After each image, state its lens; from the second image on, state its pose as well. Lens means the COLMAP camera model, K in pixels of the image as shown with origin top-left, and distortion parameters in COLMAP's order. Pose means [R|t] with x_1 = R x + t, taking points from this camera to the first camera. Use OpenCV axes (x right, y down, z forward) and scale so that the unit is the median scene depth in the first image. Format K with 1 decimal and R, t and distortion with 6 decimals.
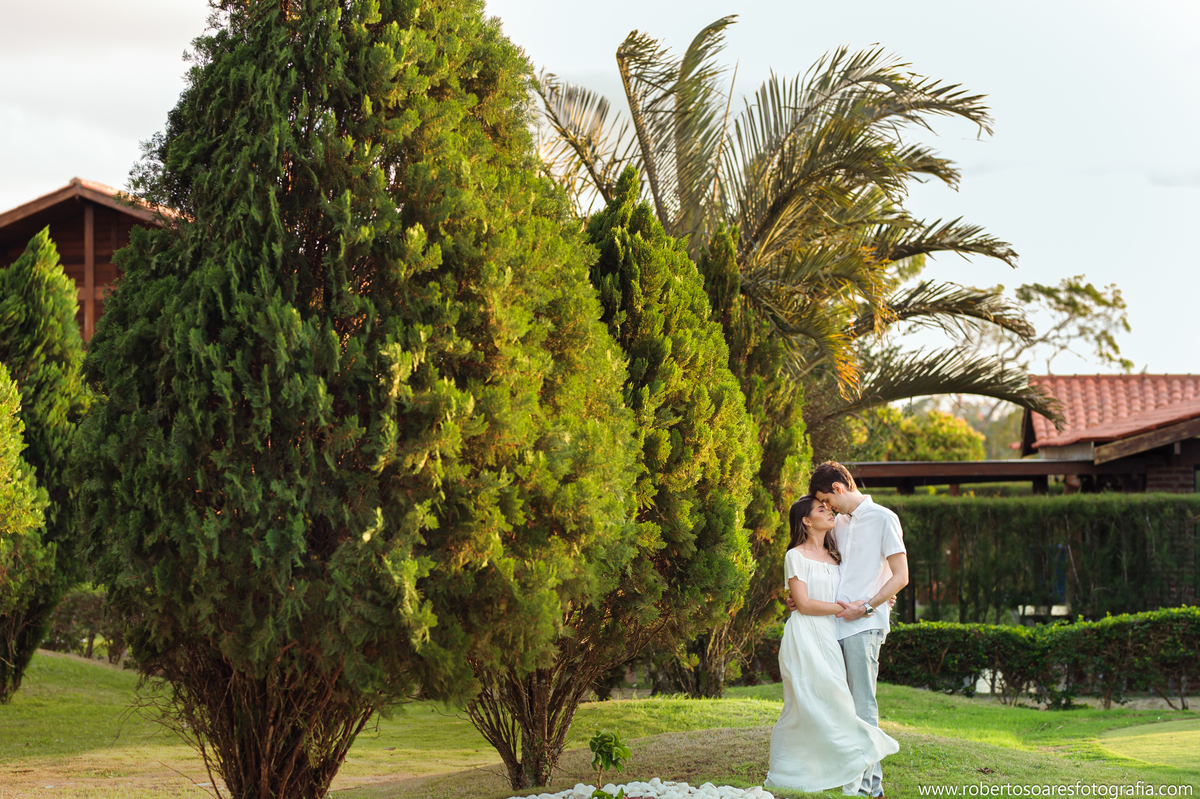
lens RADIAL K [[2767.1, 0, 600.0], [0, 2767.1, 399.5], [0, 0, 1]] dist [-0.075267, 0.065501]
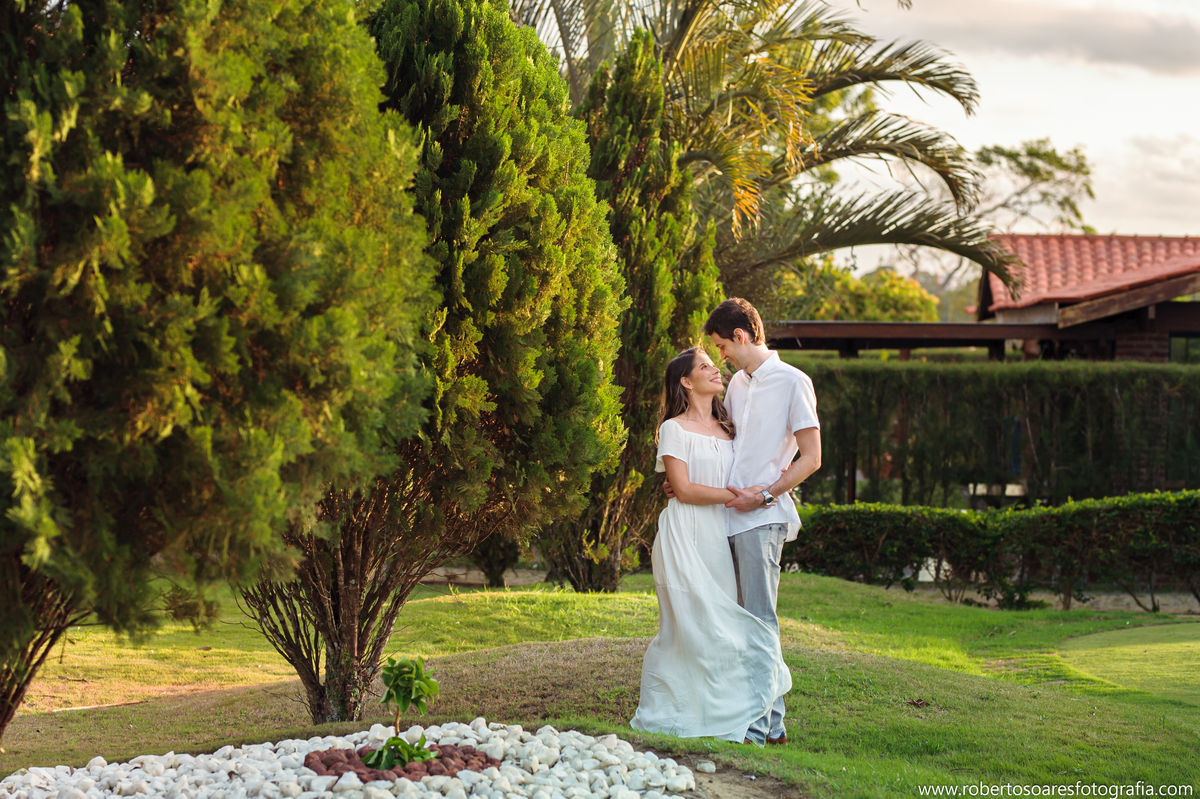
lens RADIAL K [[2839.1, 0, 707.3], [0, 2839.1, 401.1], [0, 0, 1]] dist [-0.006782, -0.609989]
pose [[0.998185, 0.020003, 0.056806, 0.020936], [-0.022804, 0.998533, 0.049103, 0.006573], [-0.055740, -0.050309, 0.997177, 0.131694]]
